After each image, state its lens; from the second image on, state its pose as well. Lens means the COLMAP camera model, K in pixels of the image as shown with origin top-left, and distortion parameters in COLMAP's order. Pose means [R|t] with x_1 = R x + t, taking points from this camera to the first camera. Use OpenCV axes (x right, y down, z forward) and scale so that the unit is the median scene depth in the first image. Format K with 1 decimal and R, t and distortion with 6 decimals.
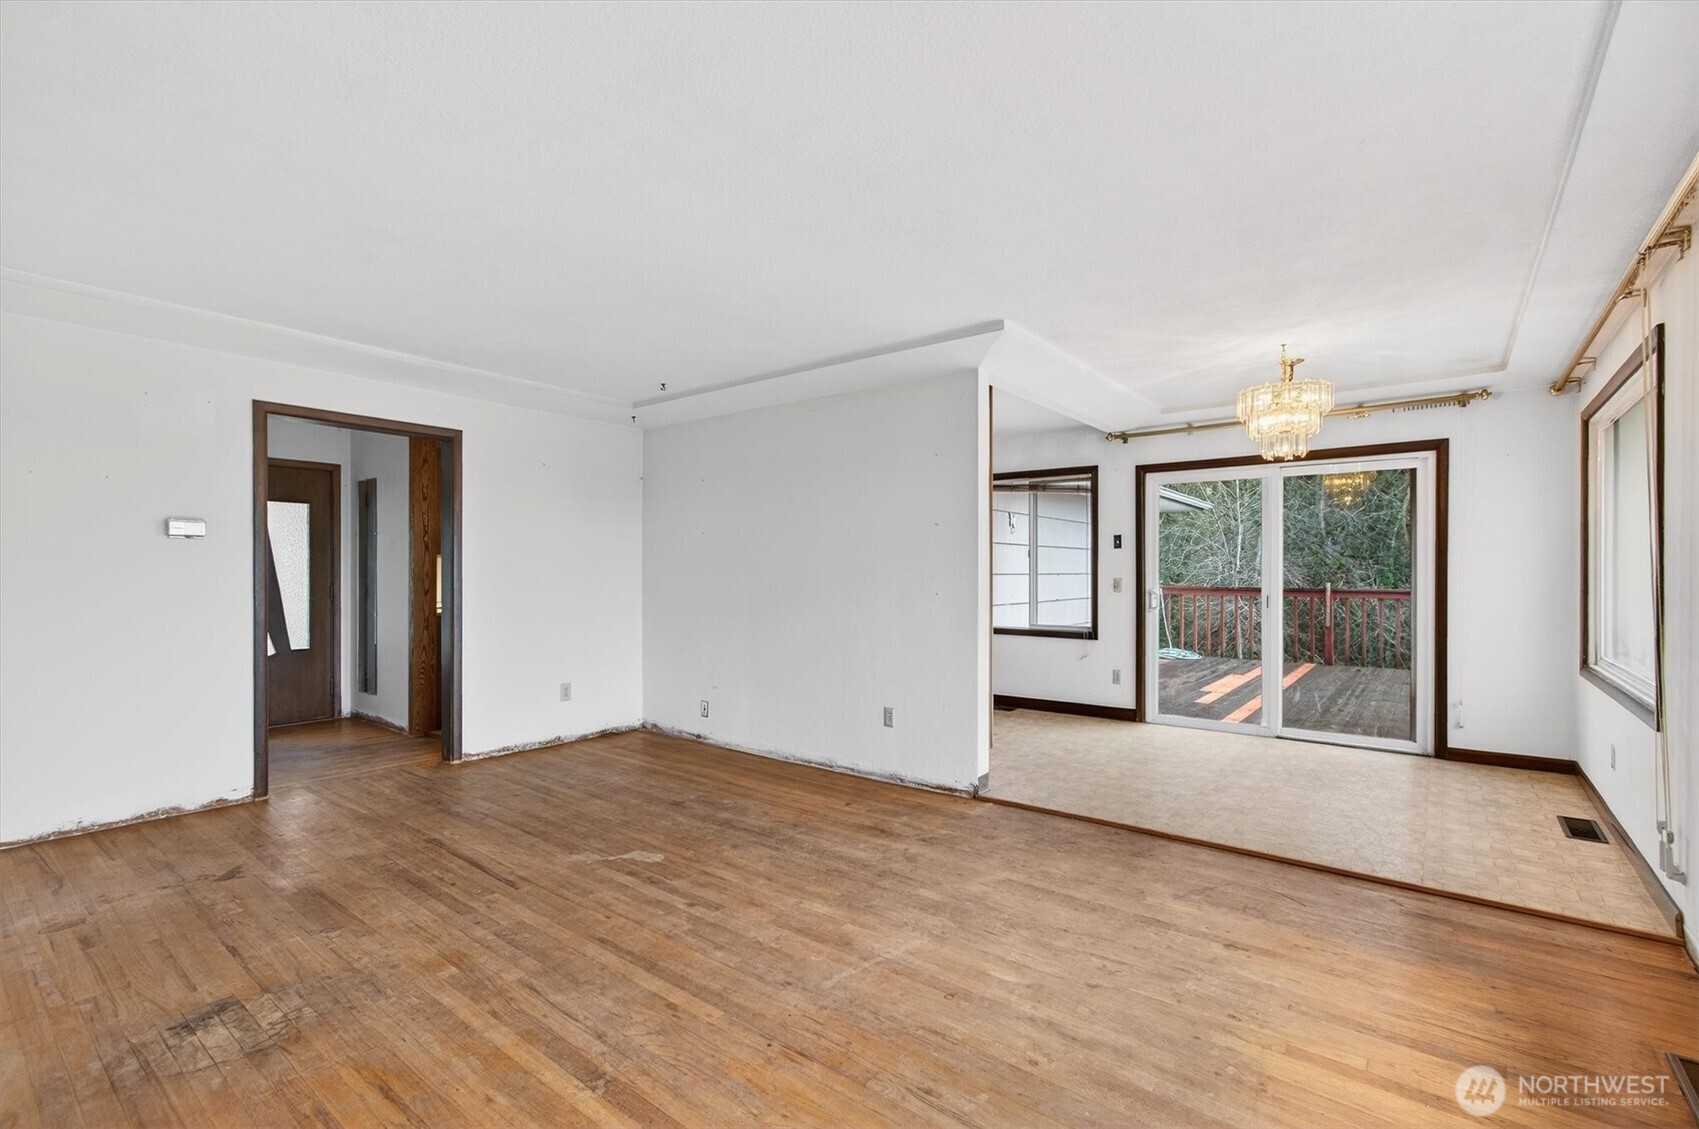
lens RADIAL K [[746.1, 0, 854.9], [0, 746.1, 567.8], [0, 0, 1]] dist [0.016188, -0.000048]
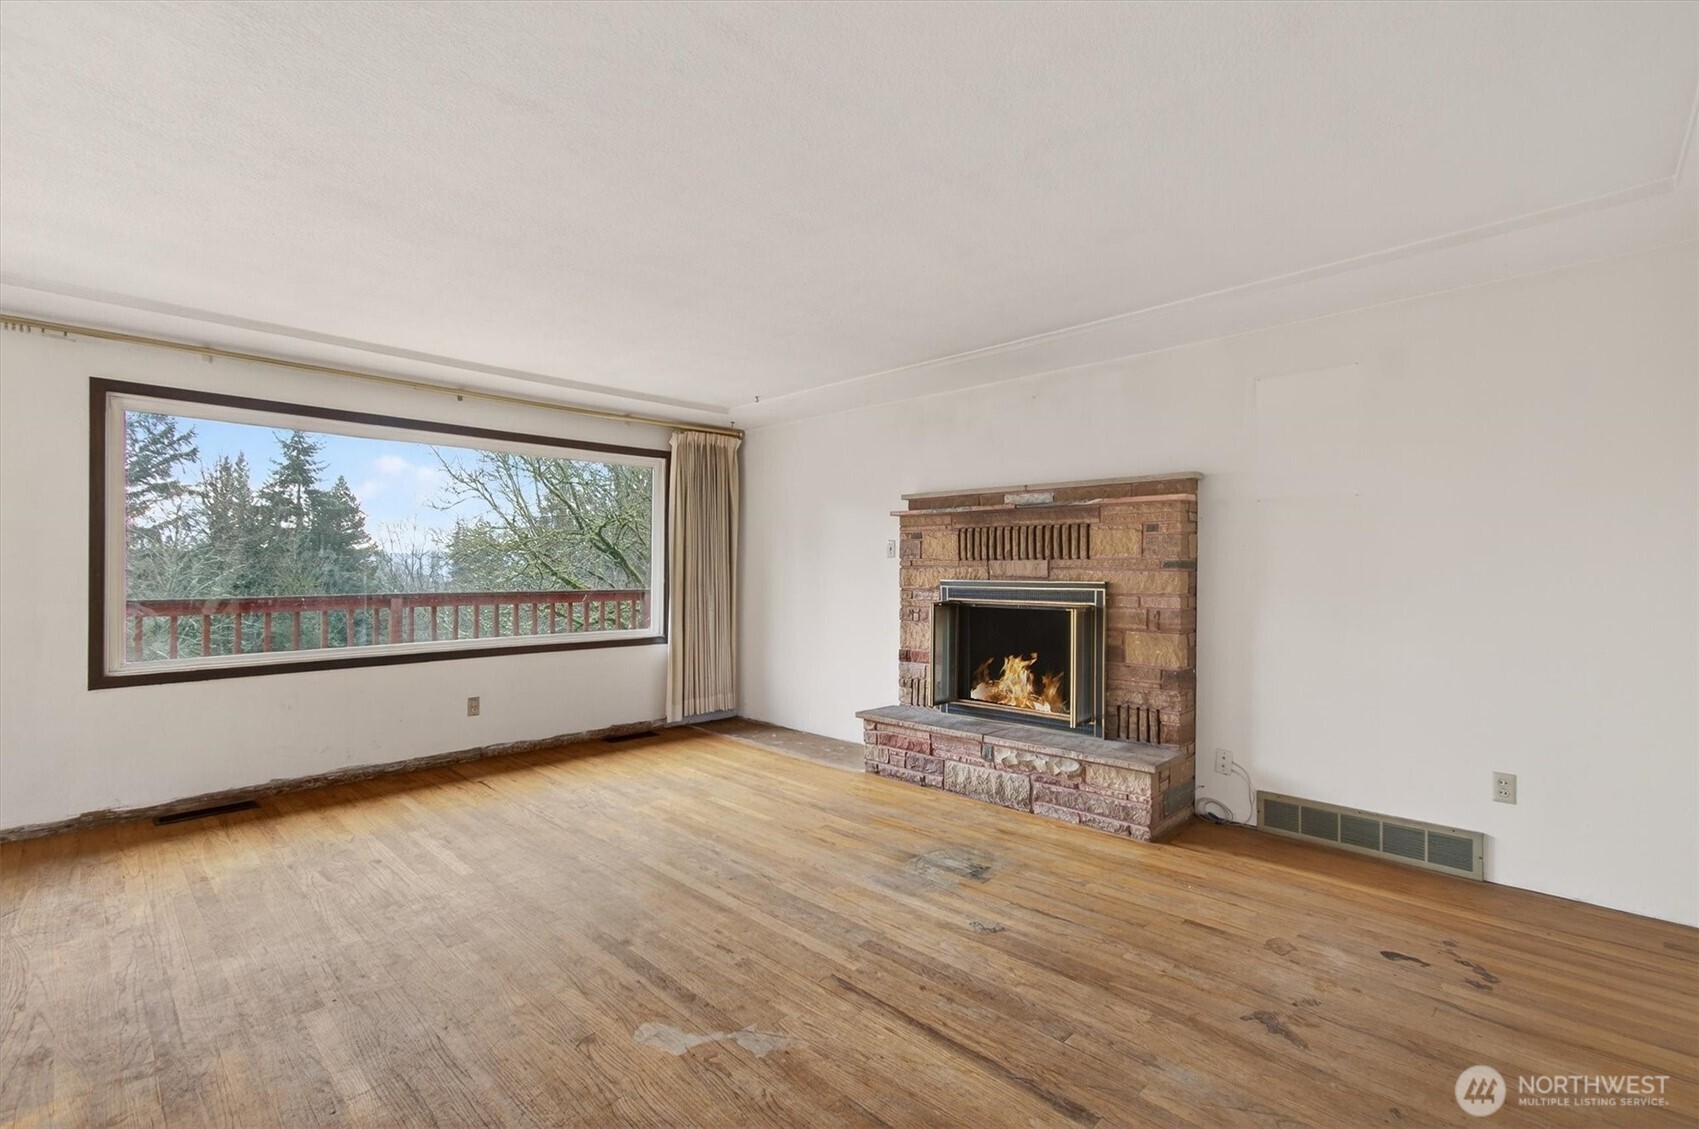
lens RADIAL K [[746.1, 0, 858.4], [0, 746.1, 570.5], [0, 0, 1]] dist [0.016188, -0.000048]
pose [[-0.995052, -0.001397, 0.099344, -0.575158], [-0.002324, 0.999955, -0.009219, 0.016615], [-0.099326, -0.009404, -0.995010, 1.846746]]
